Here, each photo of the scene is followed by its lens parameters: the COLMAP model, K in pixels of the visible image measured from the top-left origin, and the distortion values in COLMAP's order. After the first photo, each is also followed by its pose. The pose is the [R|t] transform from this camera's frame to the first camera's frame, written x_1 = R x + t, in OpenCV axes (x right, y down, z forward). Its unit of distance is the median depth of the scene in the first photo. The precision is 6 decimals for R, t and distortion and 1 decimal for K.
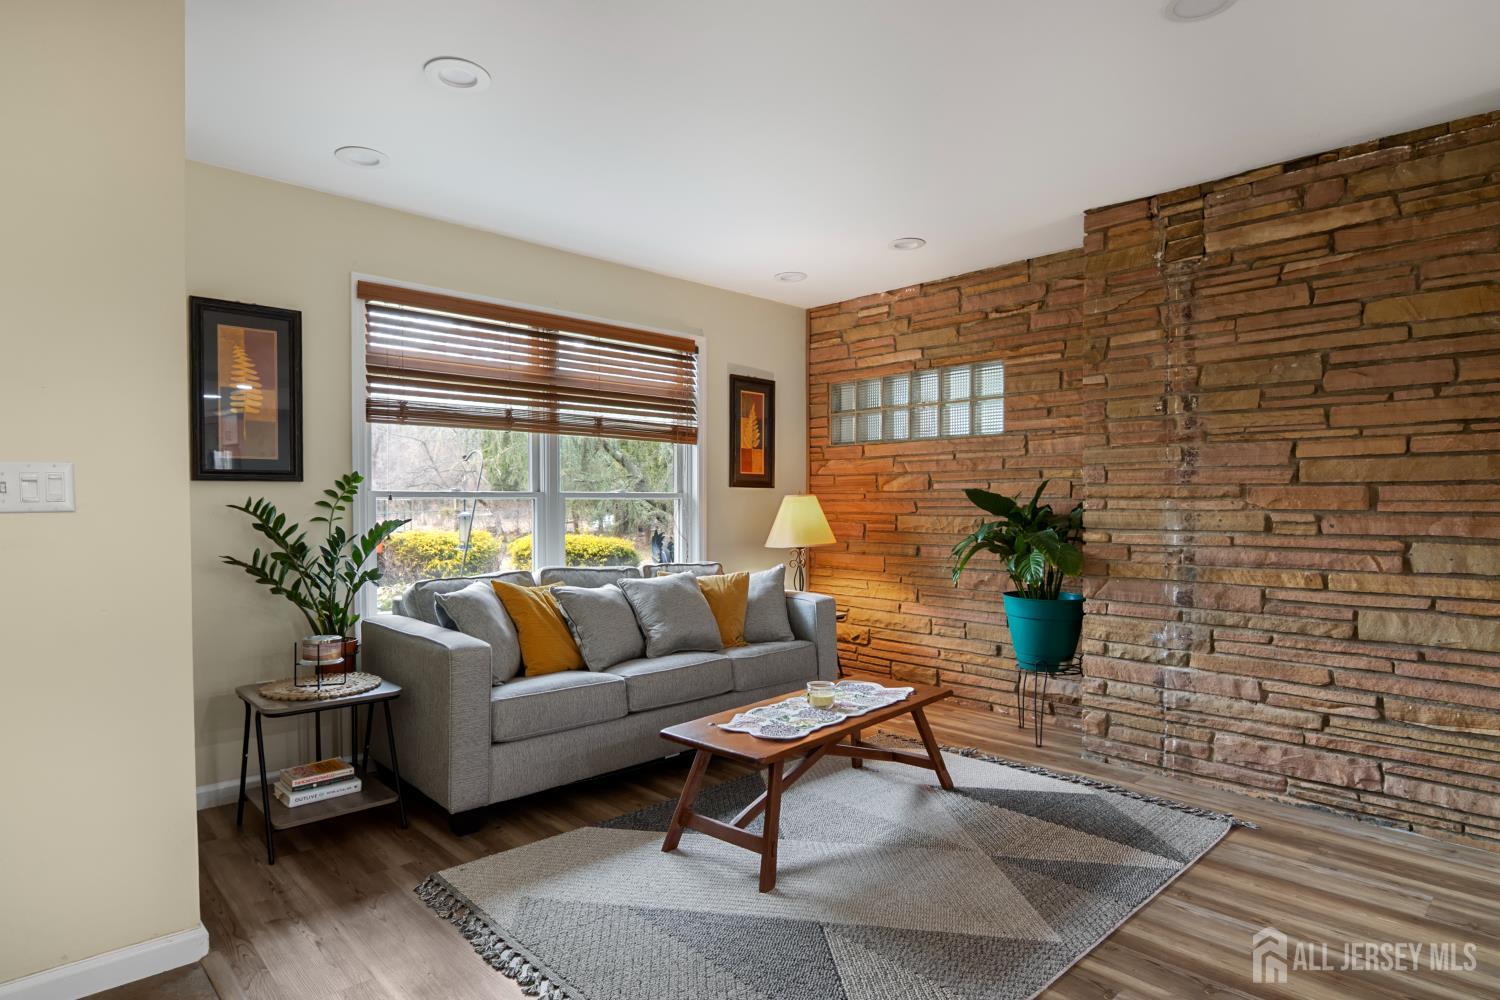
lens RADIAL K [[802.8, 0, 746.0], [0, 802.8, 511.0], [0, 0, 1]] dist [-0.000790, -0.005146]
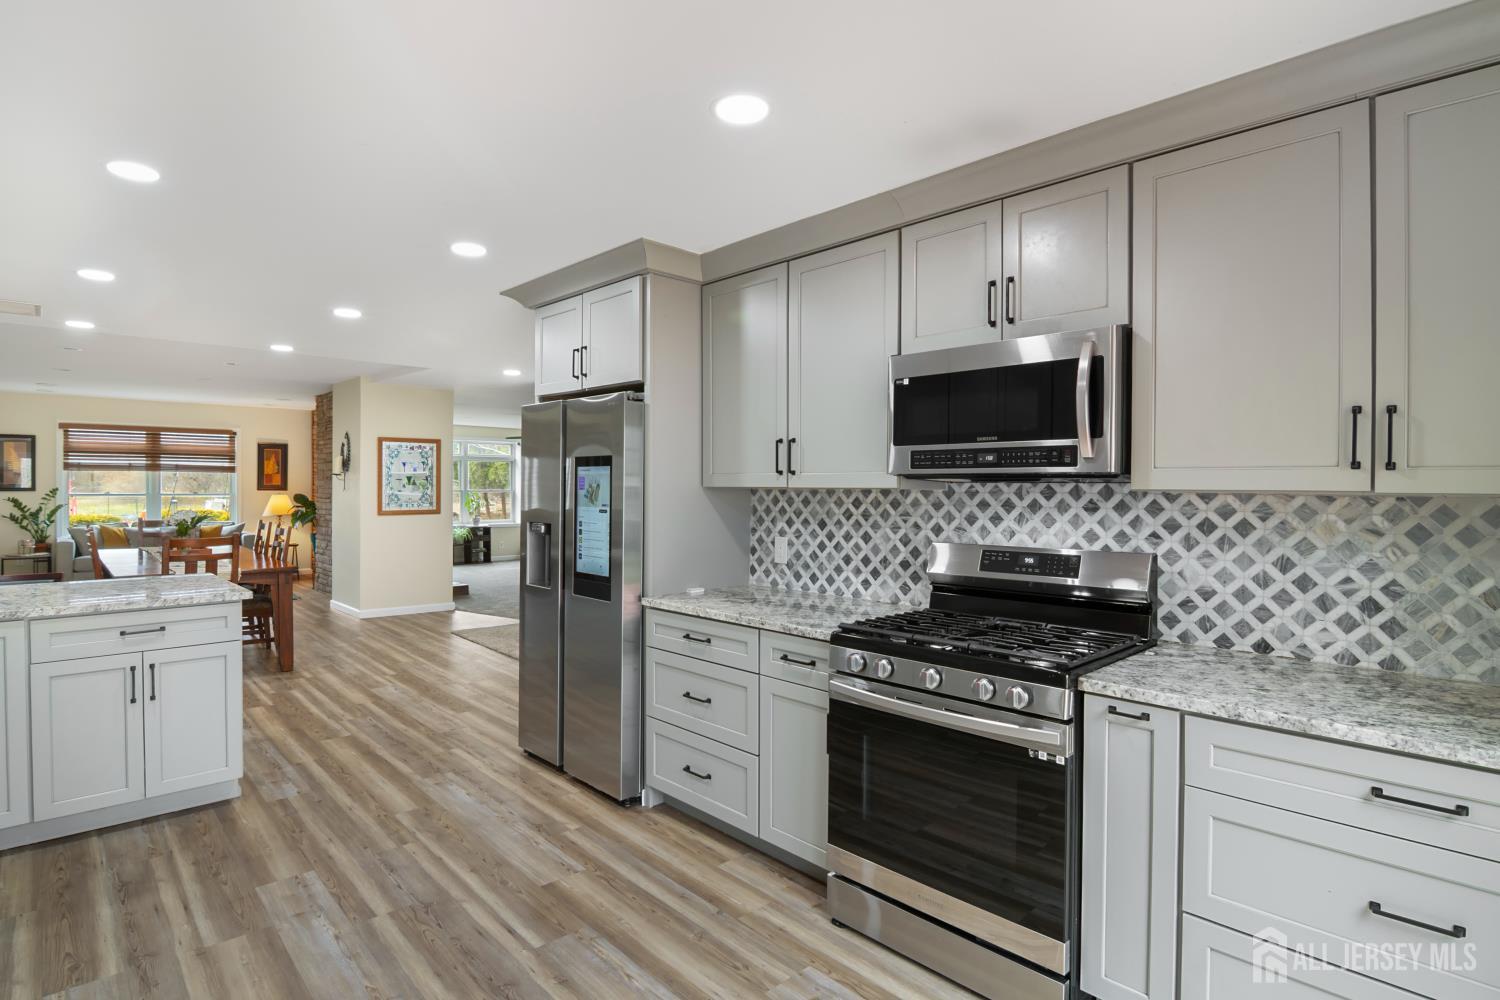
lens RADIAL K [[774.3, 0, 775.9], [0, 774.3, 489.5], [0, 0, 1]] dist [-0.005110, -0.006530]
pose [[0.999938, 0.005326, -0.009781, 2.236442], [-0.005375, 0.999973, -0.005041, -0.042461], [0.009754, 0.005093, 0.999939, -1.841387]]
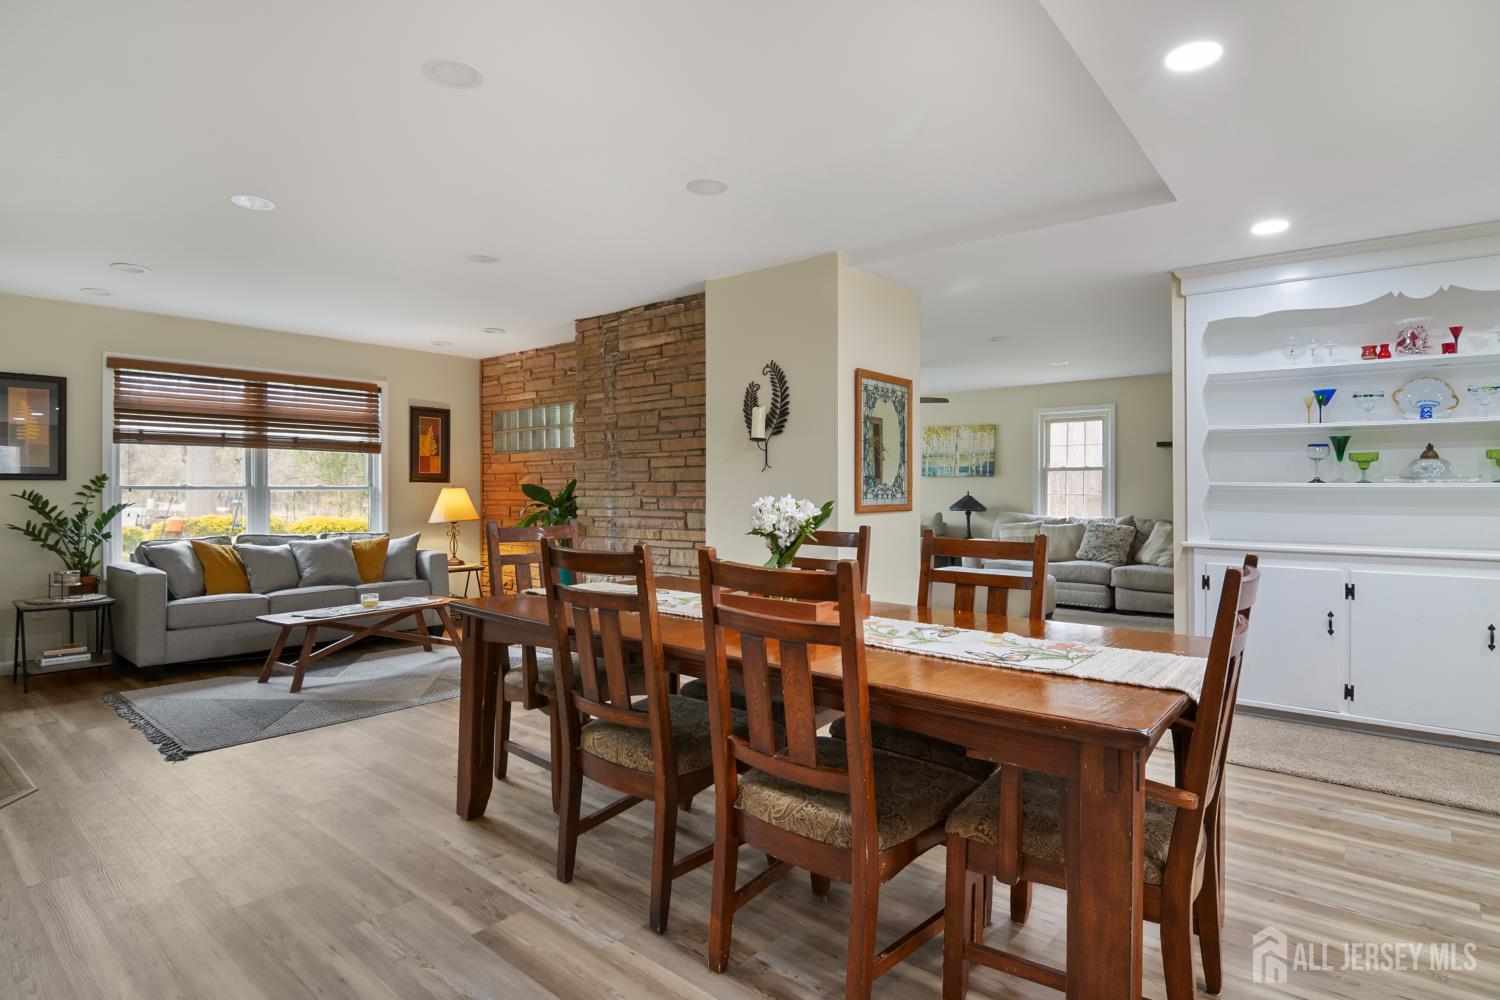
lens RADIAL K [[774.3, 0, 753.4], [0, 774.3, 486.7], [0, 0, 1]] dist [-0.005110, -0.006530]
pose [[0.994014, -0.001020, 0.109245, 0.660815], [0.003121, 0.999813, -0.019069, 0.010722], [-0.109206, 0.019296, 0.993832, -0.702538]]
